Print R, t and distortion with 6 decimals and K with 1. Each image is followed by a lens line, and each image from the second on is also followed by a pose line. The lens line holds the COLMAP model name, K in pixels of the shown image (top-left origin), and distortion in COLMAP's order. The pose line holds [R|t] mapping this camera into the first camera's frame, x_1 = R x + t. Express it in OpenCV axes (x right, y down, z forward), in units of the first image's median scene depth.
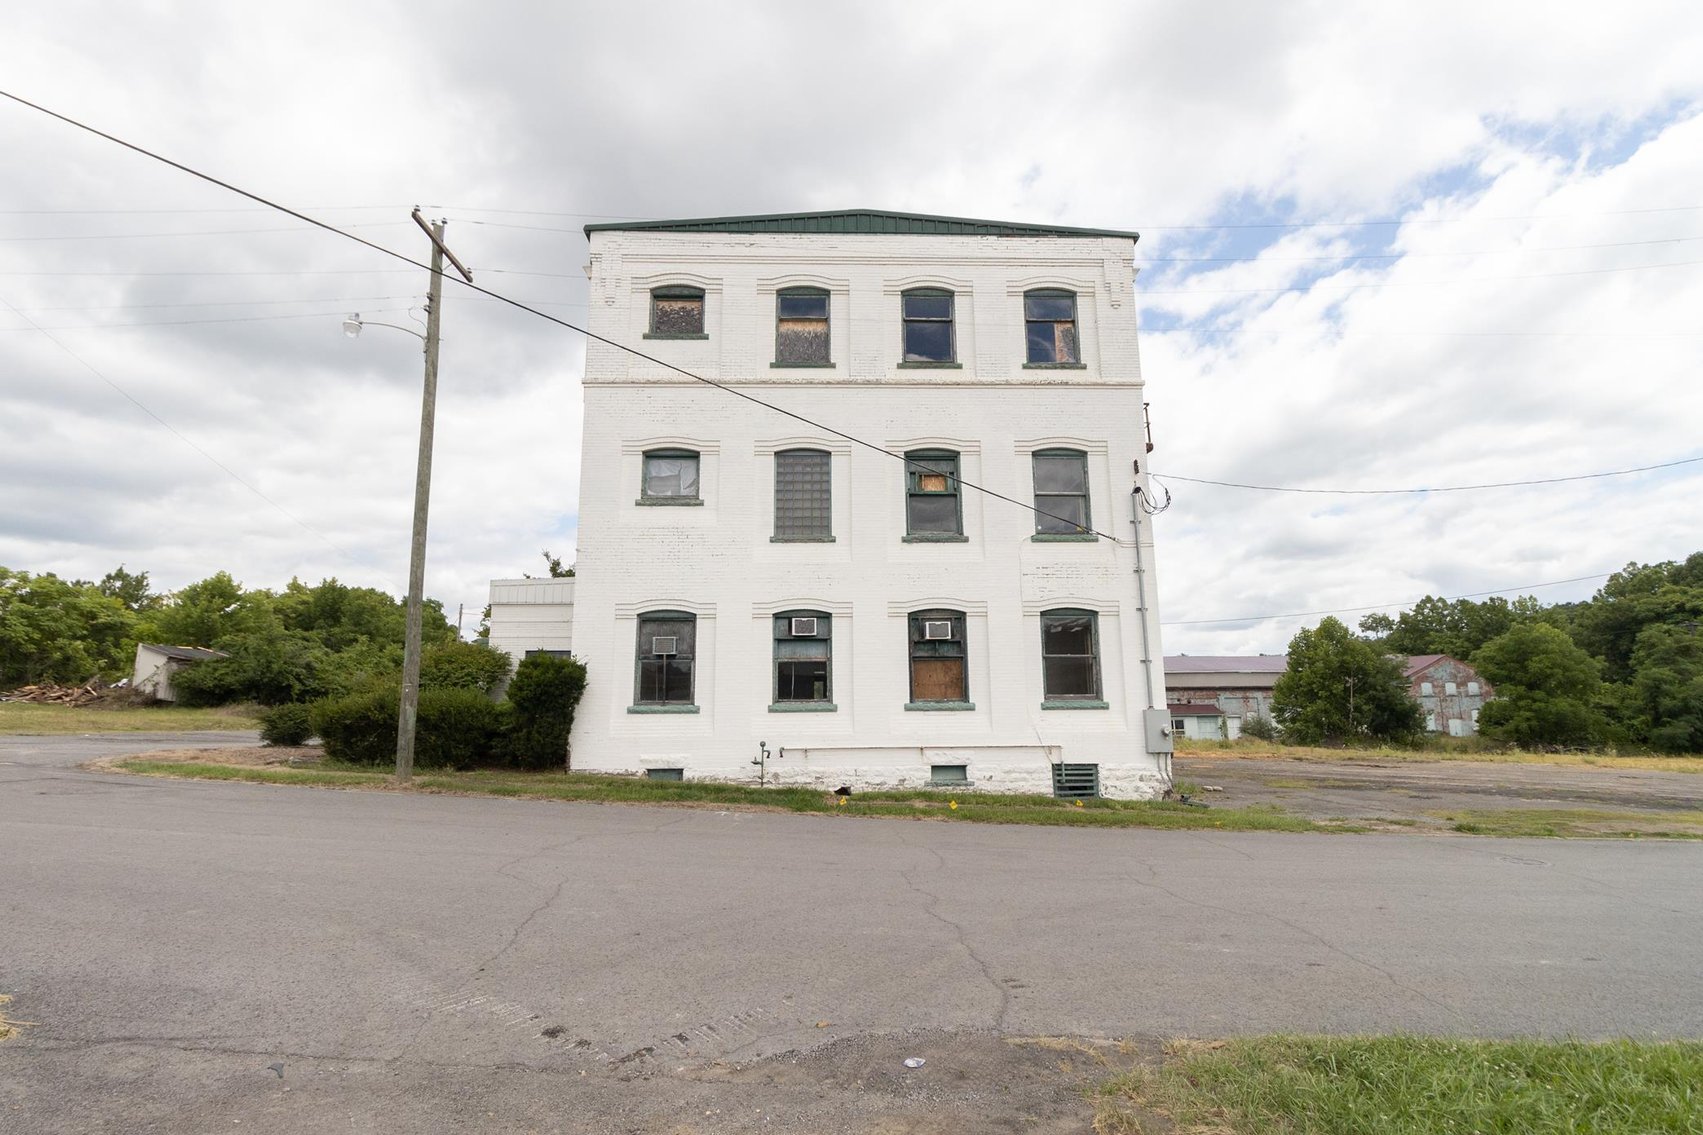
lens RADIAL K [[832.8, 0, 847.1], [0, 832.8, 557.2], [0, 0, 1]] dist [0.005155, 0.000123]
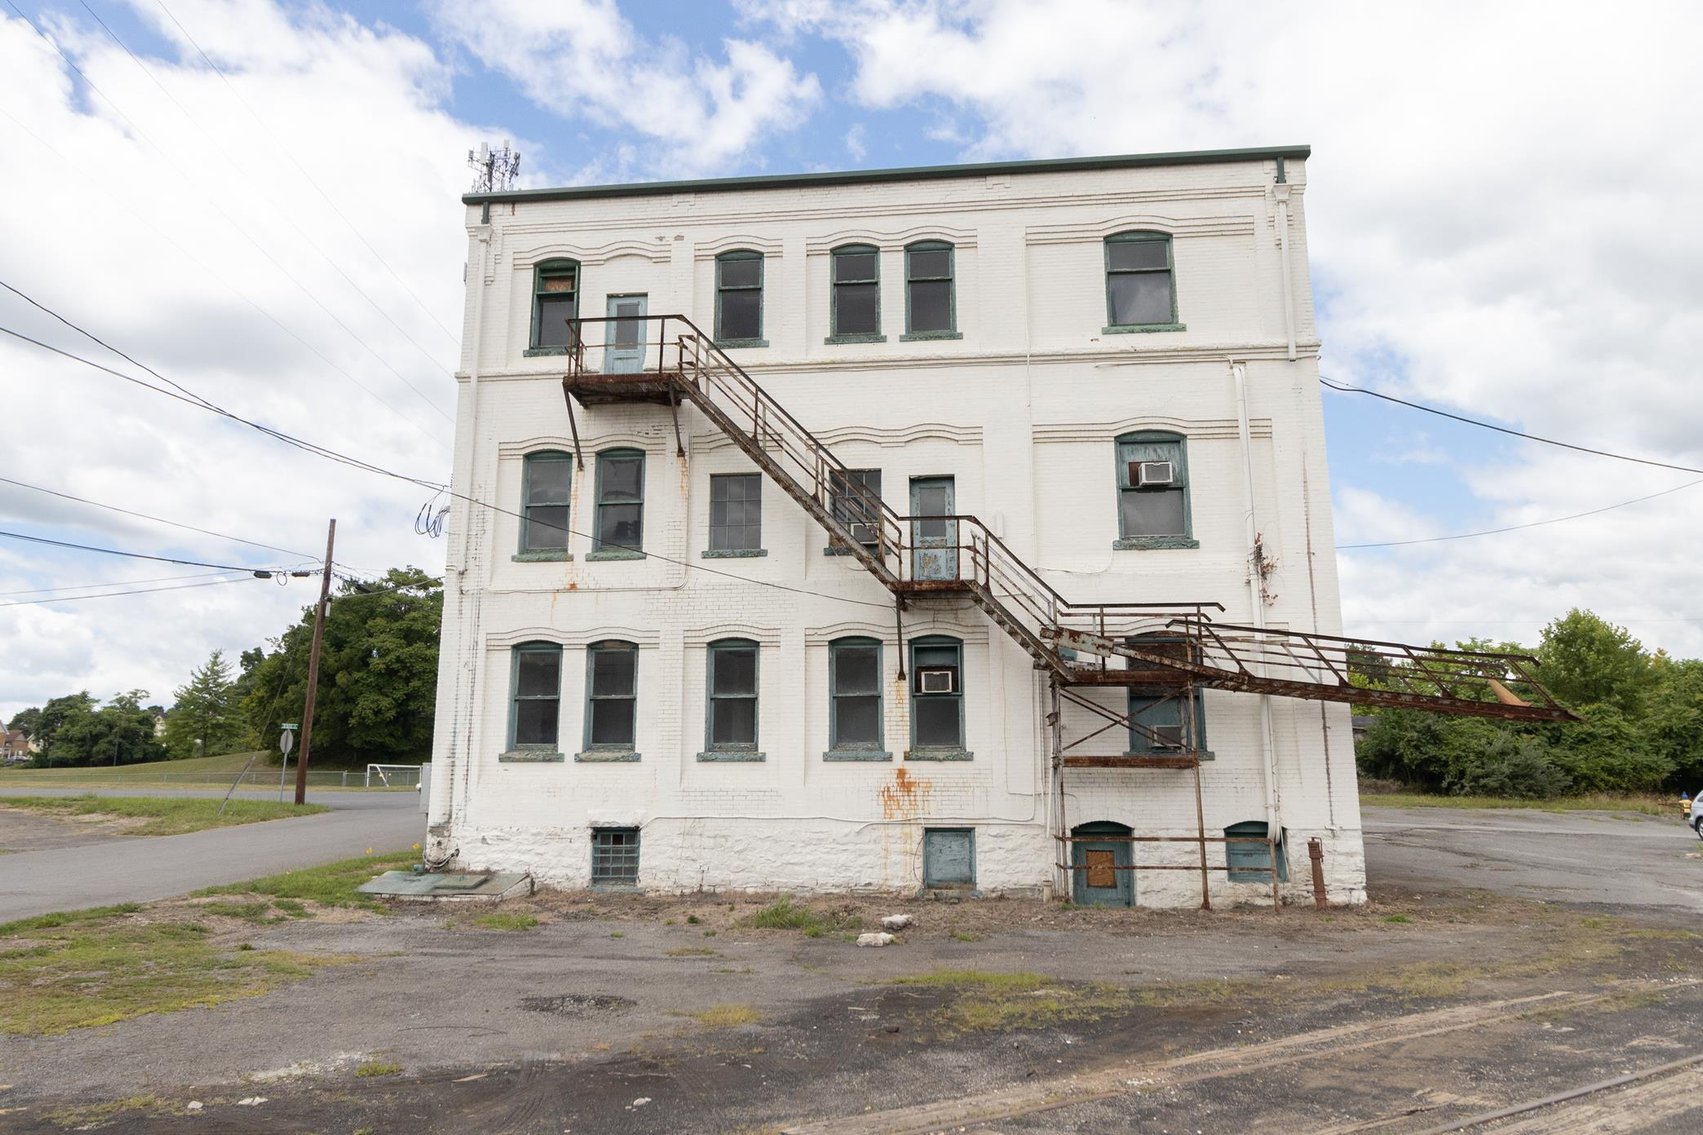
lens RADIAL K [[1017.5, 0, 858.4], [0, 1017.5, 566.9], [0, 0, 1]] dist [0.008030, 0.000673]
pose [[0.992369, -0.016784, -0.122155, 0.202510], [0.016226, 0.999853, -0.005564, -0.000477], [0.122230, 0.003539, 0.992495, 0.006917]]
